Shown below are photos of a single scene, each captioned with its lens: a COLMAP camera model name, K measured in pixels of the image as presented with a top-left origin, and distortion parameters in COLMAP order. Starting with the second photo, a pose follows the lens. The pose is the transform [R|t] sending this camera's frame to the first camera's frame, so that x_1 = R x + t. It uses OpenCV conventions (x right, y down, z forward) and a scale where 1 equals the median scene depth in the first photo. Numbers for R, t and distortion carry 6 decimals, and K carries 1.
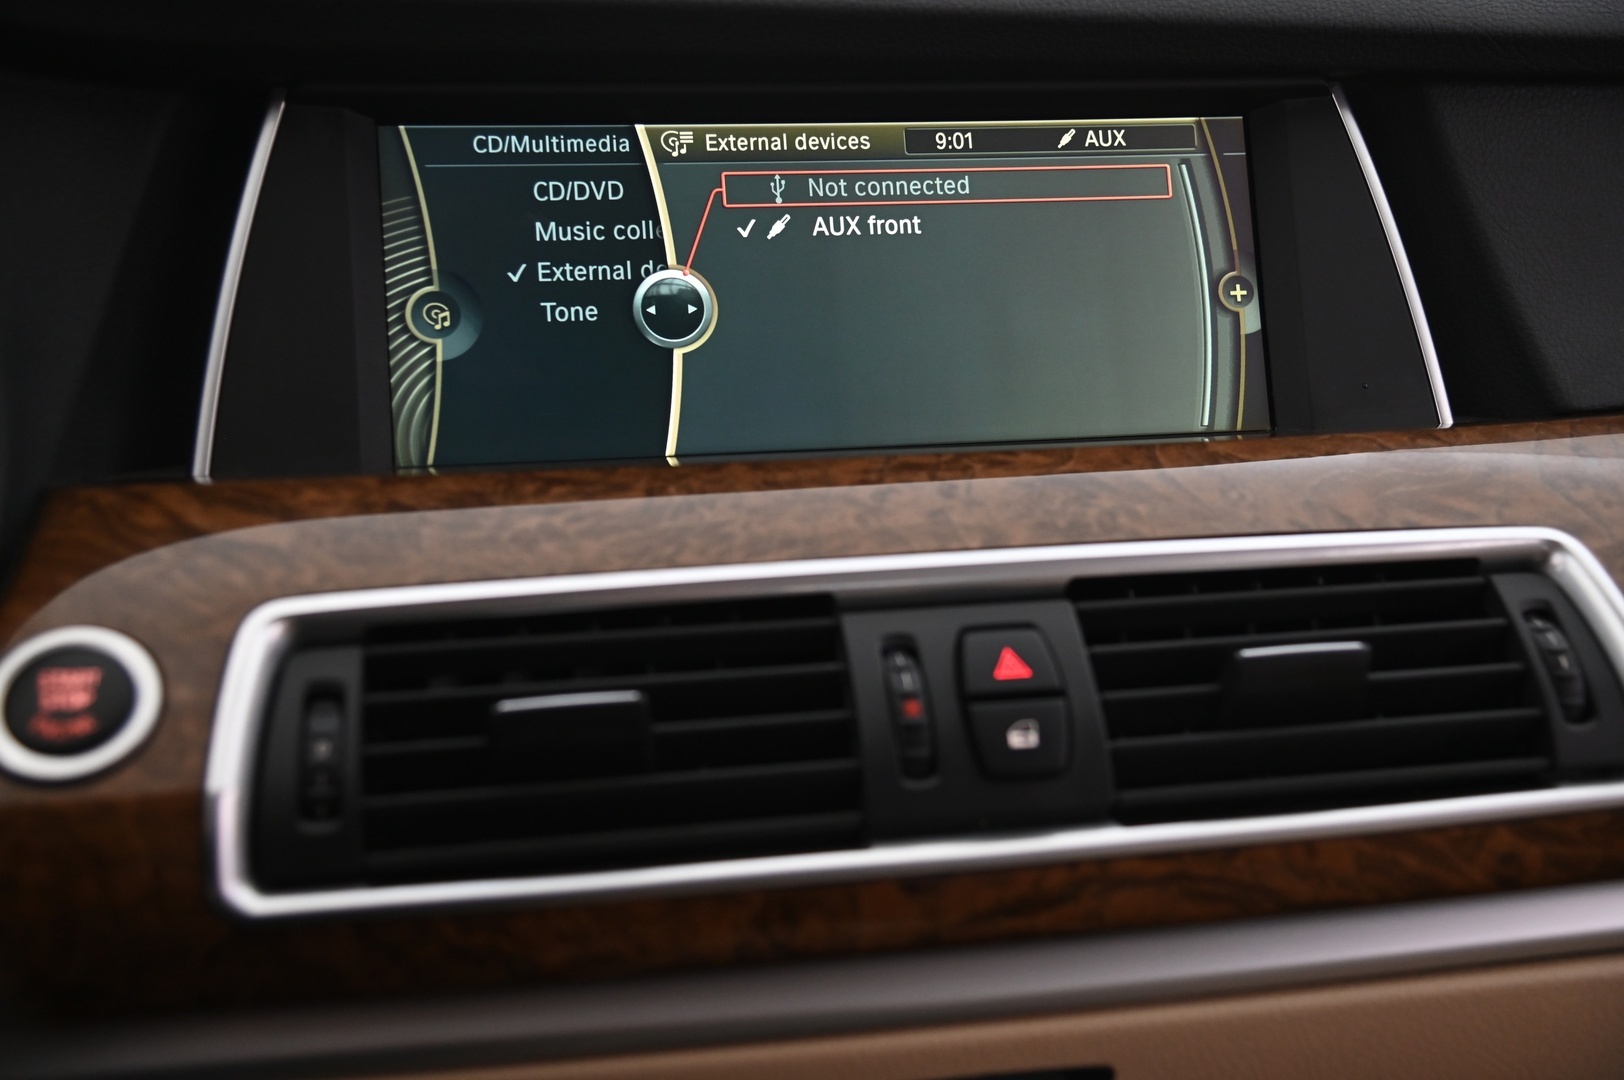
lens RADIAL K [[1885.2, 0, 813.8], [0, 1885.2, 547.0], [0, 0, 1]] dist [0.056809, 0.000000]
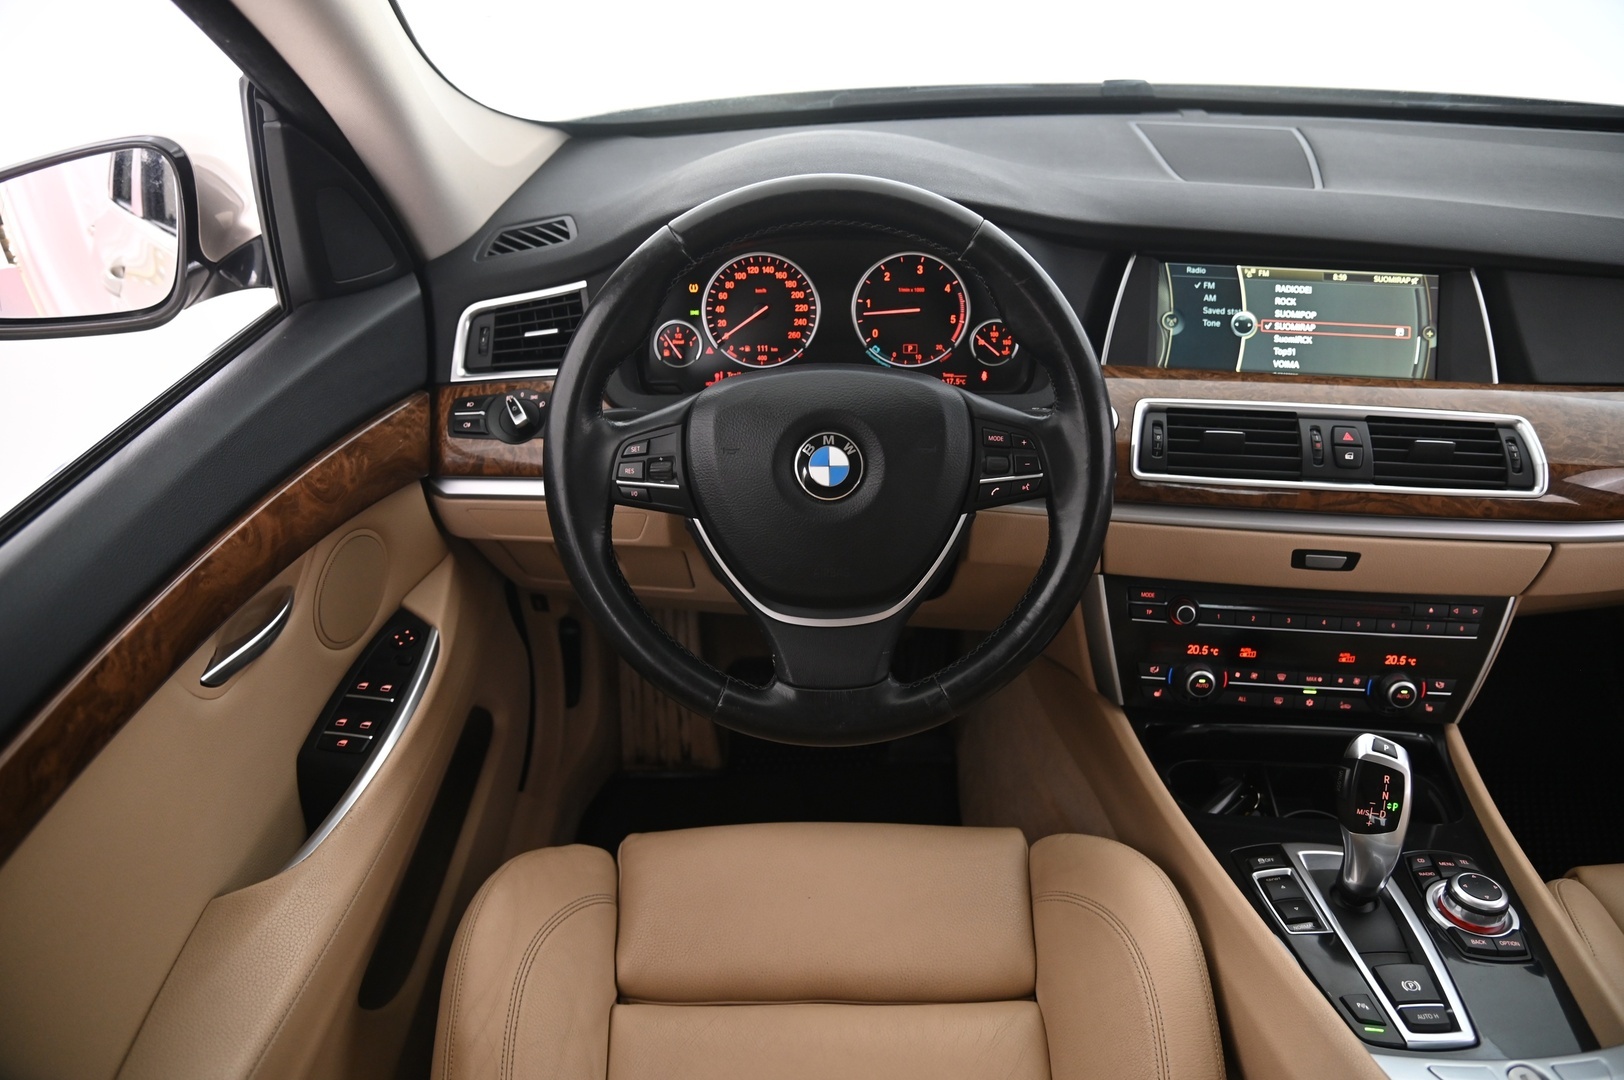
lens RADIAL K [[1107.4, 0, 810.9], [0, 1107.4, 543.6], [0, 0, 1]] dist [-0.120063, 0.062255]
pose [[0.954393, 0.120407, -0.273196, -0.271244], [-0.090684, 0.988747, 0.118974, 0.107389], [0.284447, -0.088774, 0.954573, -1.194994]]
